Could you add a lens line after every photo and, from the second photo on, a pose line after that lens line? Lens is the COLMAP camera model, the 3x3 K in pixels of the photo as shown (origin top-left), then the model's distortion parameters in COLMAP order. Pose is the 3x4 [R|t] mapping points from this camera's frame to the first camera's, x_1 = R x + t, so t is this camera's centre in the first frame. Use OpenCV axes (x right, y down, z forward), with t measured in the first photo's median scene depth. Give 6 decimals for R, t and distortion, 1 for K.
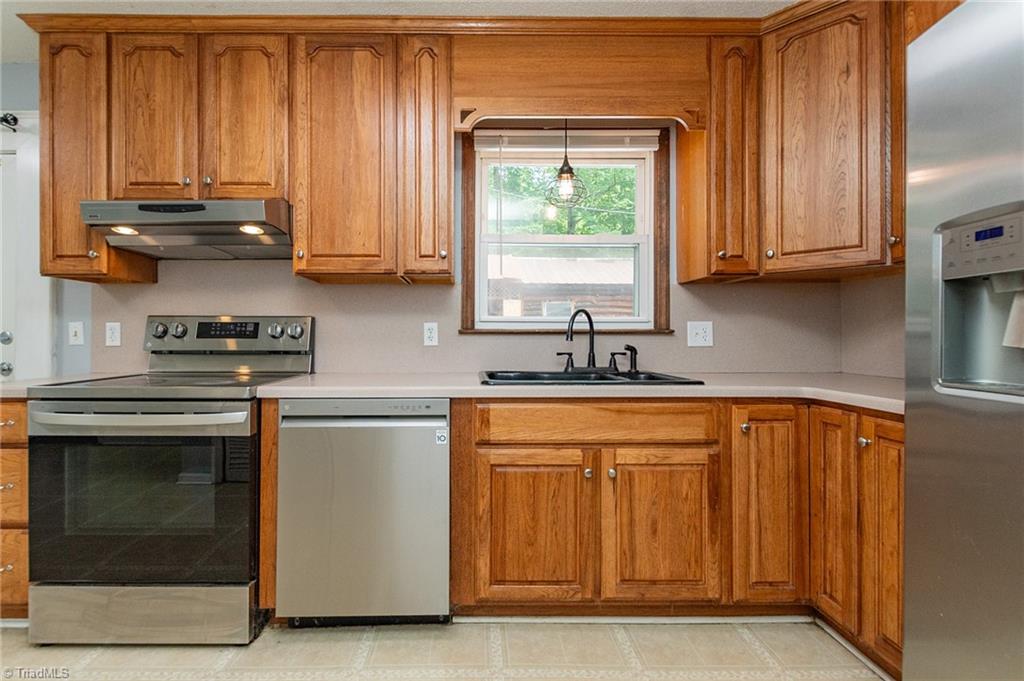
lens RADIAL K [[468.1, 0, 501.5], [0, 468.1, 335.0], [0, 0, 1]] dist [0.016252, -0.006107]
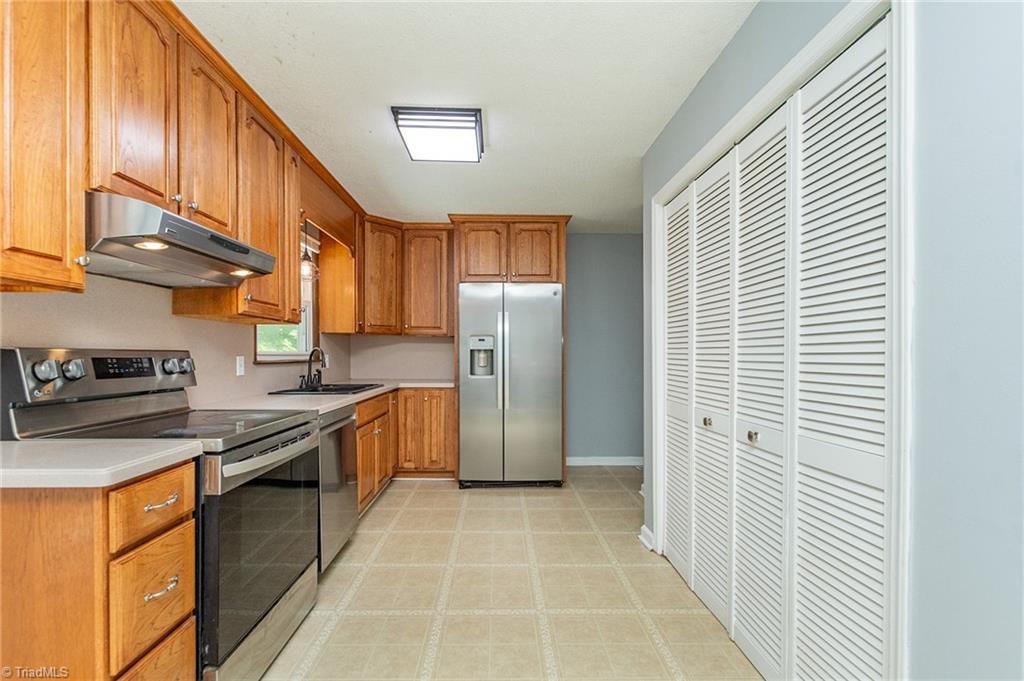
lens RADIAL K [[468.1, 0, 515.7], [0, 468.1, 353.3], [0, 0, 1]] dist [0.016252, -0.006107]
pose [[-0.031097, 0.002387, 0.999514, -1.567400], [-0.004149, 0.999988, -0.002517, -0.039105], [-0.999508, -0.004226, -0.031087, 0.395558]]
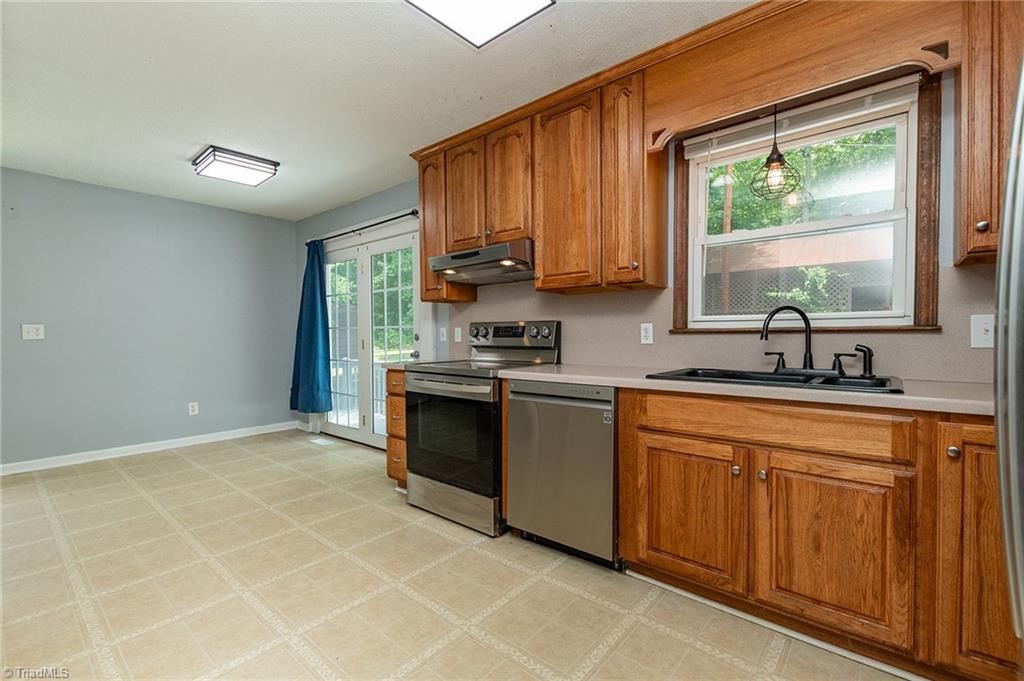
lens RADIAL K [[468.1, 0, 515.5], [0, 468.1, 344.4], [0, 0, 1]] dist [0.016252, -0.006107]
pose [[0.748213, 0.008943, -0.663399, 0.428415], [0.008624, 0.999694, 0.023202, -0.005626], [0.663403, -0.023081, 0.747906, -0.065769]]
